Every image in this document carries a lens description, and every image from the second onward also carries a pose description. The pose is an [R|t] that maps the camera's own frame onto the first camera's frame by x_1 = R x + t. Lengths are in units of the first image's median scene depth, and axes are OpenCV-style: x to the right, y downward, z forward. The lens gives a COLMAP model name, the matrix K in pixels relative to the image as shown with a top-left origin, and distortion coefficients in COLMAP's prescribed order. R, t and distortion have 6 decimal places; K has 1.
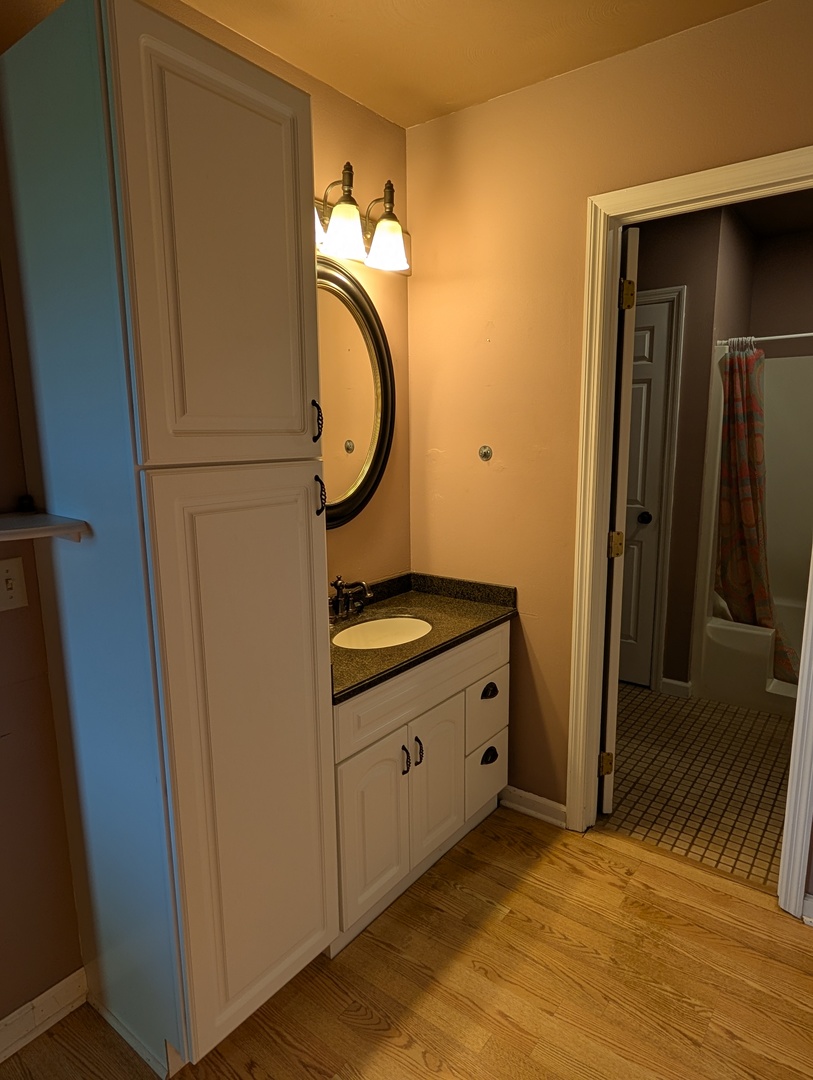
lens RADIAL K [[628.1, 0, 406.5], [0, 628.1, 540.0], [0, 0, 1]] dist [-0.000048, 0.001124]
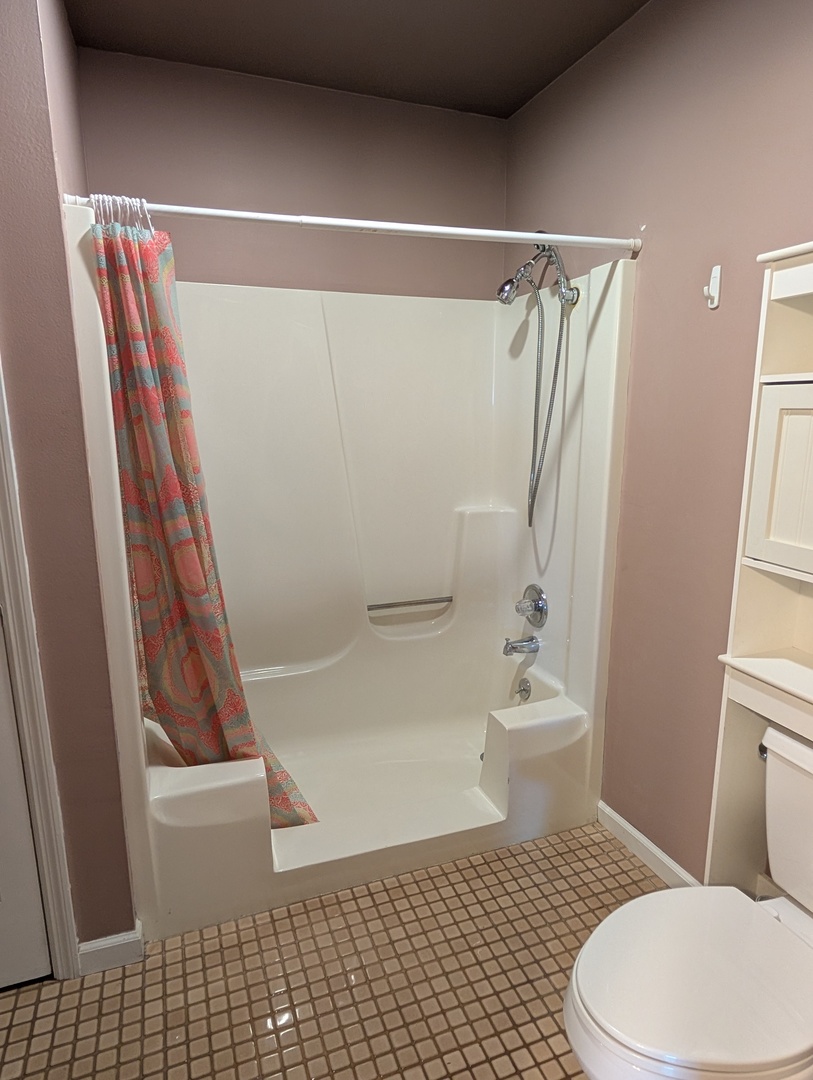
lens RADIAL K [[628.1, 0, 406.5], [0, 628.1, 540.0], [0, 0, 1]] dist [-0.000048, 0.001124]
pose [[0.514774, -0.166332, 0.841036, 0.209597], [0.143600, 0.983868, 0.106687, -0.093817], [-0.845214, 0.065853, 0.530355, 0.579471]]
